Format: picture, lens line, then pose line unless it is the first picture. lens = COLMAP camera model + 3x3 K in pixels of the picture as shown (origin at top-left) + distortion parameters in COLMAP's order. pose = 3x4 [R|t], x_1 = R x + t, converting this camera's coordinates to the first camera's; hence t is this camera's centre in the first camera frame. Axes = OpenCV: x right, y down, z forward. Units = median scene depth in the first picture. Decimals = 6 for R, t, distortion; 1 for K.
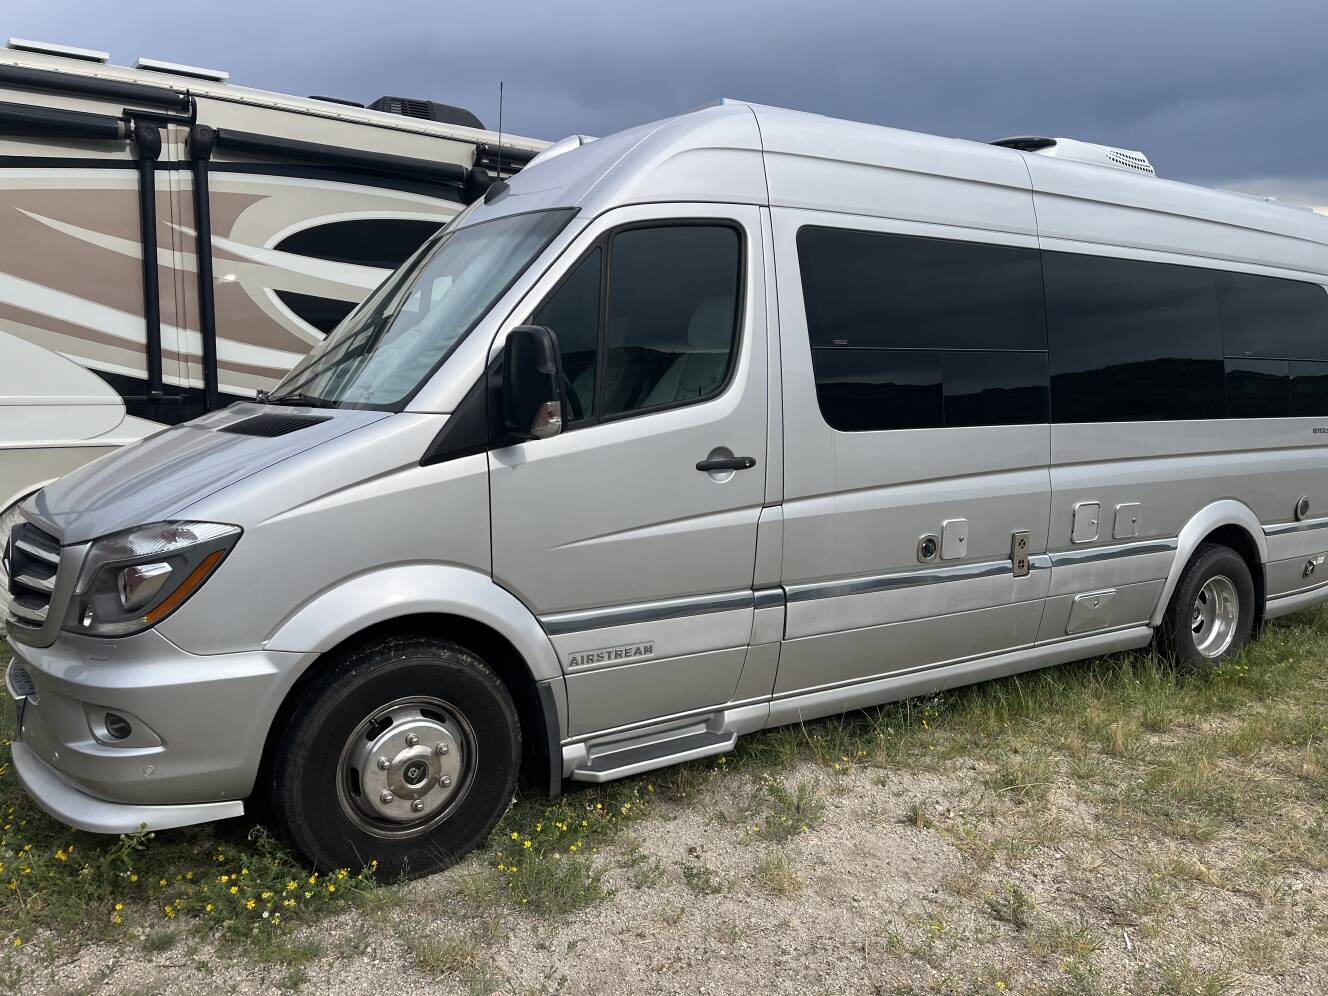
lens RADIAL K [[1062.0, 0, 664.0], [0, 1062.0, 498.0], [0, 0, 1]] dist [0.025081, -0.001066]
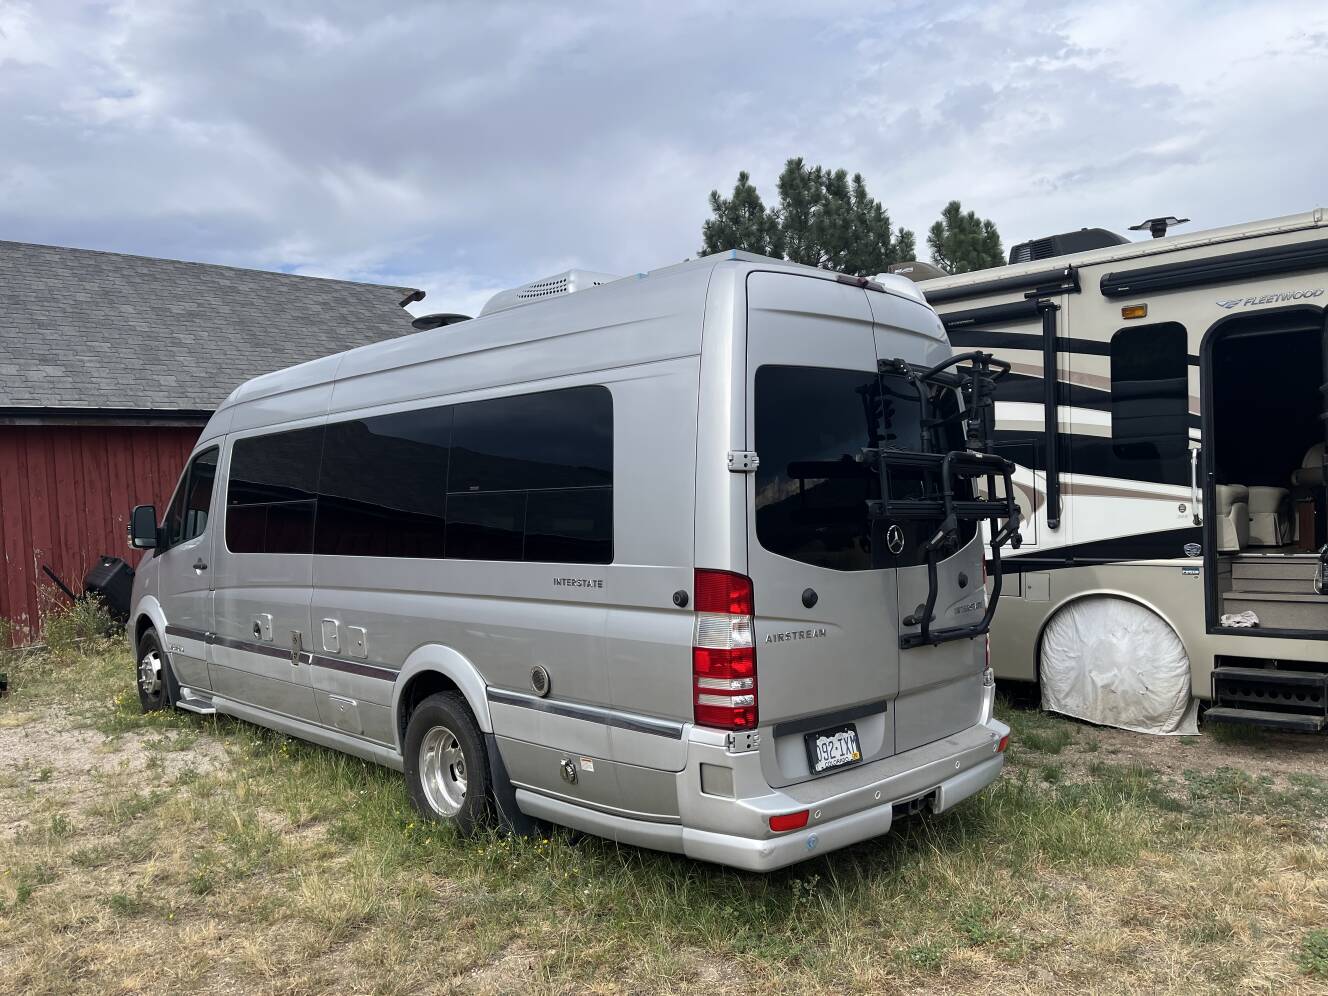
lens RADIAL K [[1062.0, 0, 664.0], [0, 1062.0, 498.0], [0, 0, 1]] dist [0.025081, -0.001066]
pose [[0.156340, -0.027551, -0.987319, 2.220765], [-0.092492, 0.994810, -0.042406, -0.157208], [0.983363, 0.097948, 0.152981, 1.560337]]
